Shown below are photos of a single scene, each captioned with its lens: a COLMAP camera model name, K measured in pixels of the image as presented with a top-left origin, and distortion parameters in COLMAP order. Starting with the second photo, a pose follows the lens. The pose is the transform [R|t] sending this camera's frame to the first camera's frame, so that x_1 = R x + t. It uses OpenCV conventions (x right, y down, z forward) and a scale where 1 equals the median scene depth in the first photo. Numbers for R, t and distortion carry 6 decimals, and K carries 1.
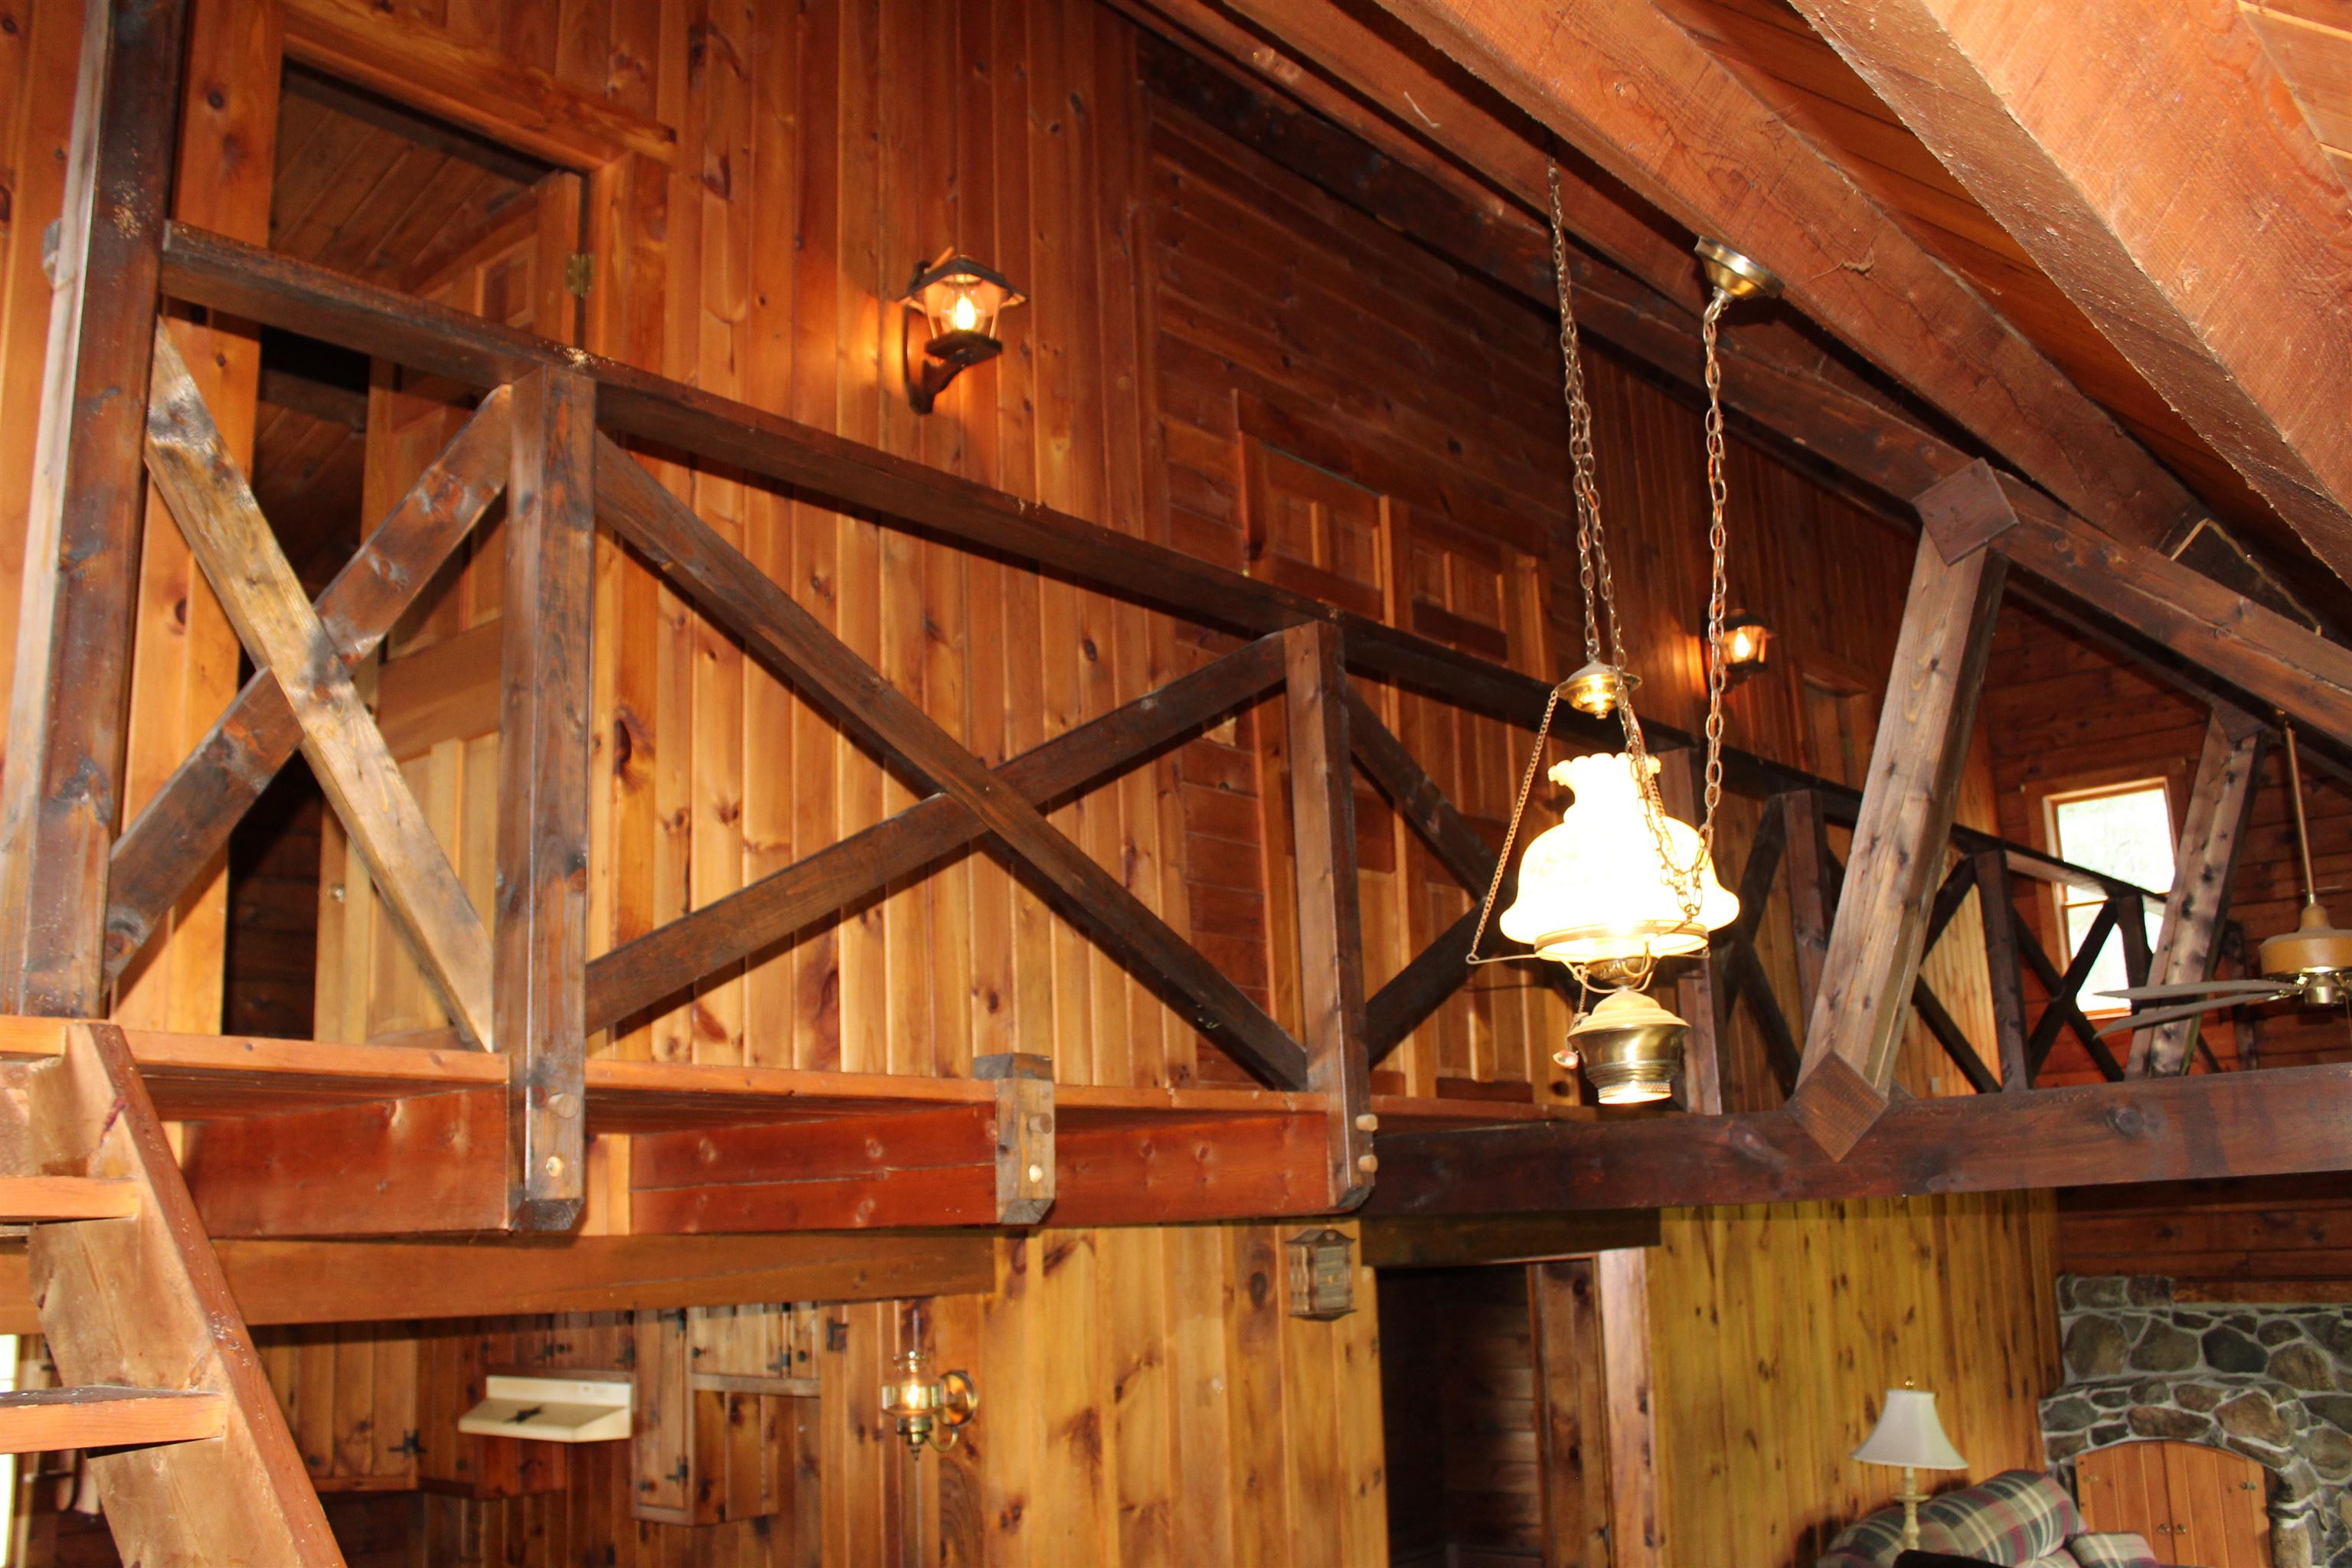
lens RADIAL K [[2105.1, 0, 1166.0], [0, 2105.1, 785.6], [0, 0, 1]] dist [-0.151430, 0.159643]
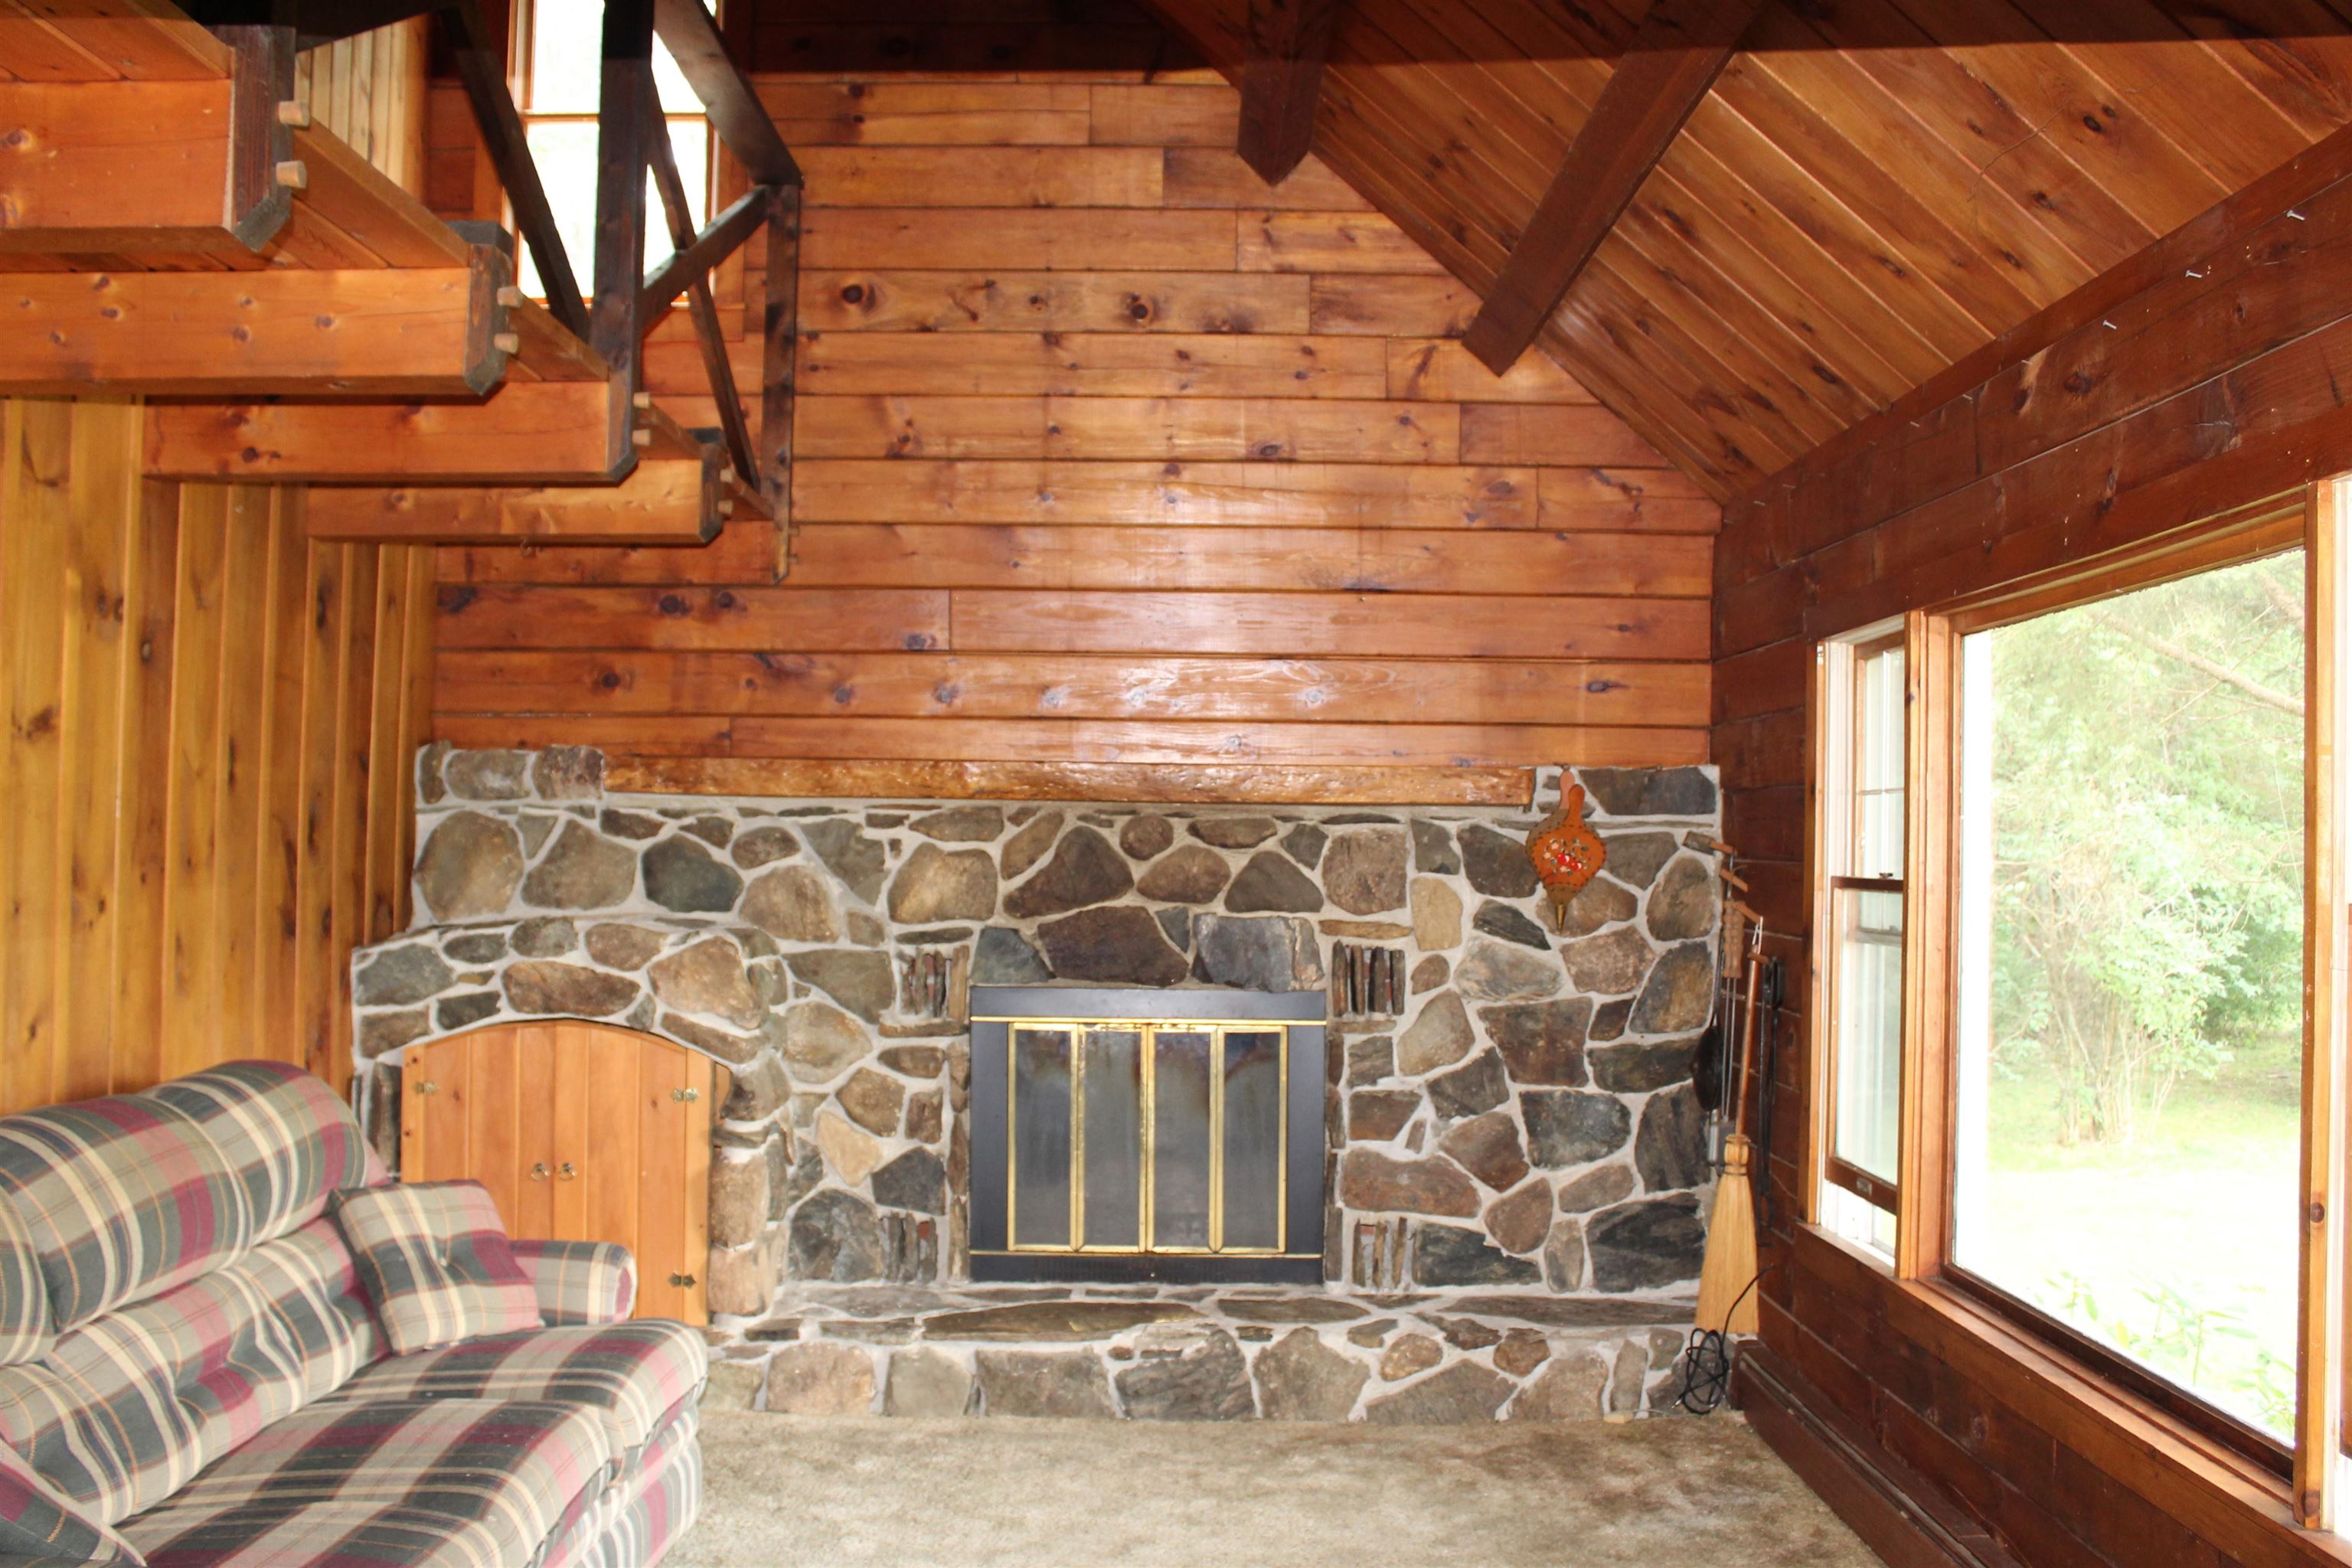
lens RADIAL K [[2197.9, 0, 1164.5], [0, 2197.9, 785.3], [0, 0, 1]] dist [-0.149052, 0.164879]
pose [[0.772091, 0.059652, 0.632706, 0.407187], [-0.167207, 0.979575, 0.111687, 0.281330], [-0.613121, -0.192026, 0.766296, 0.775853]]
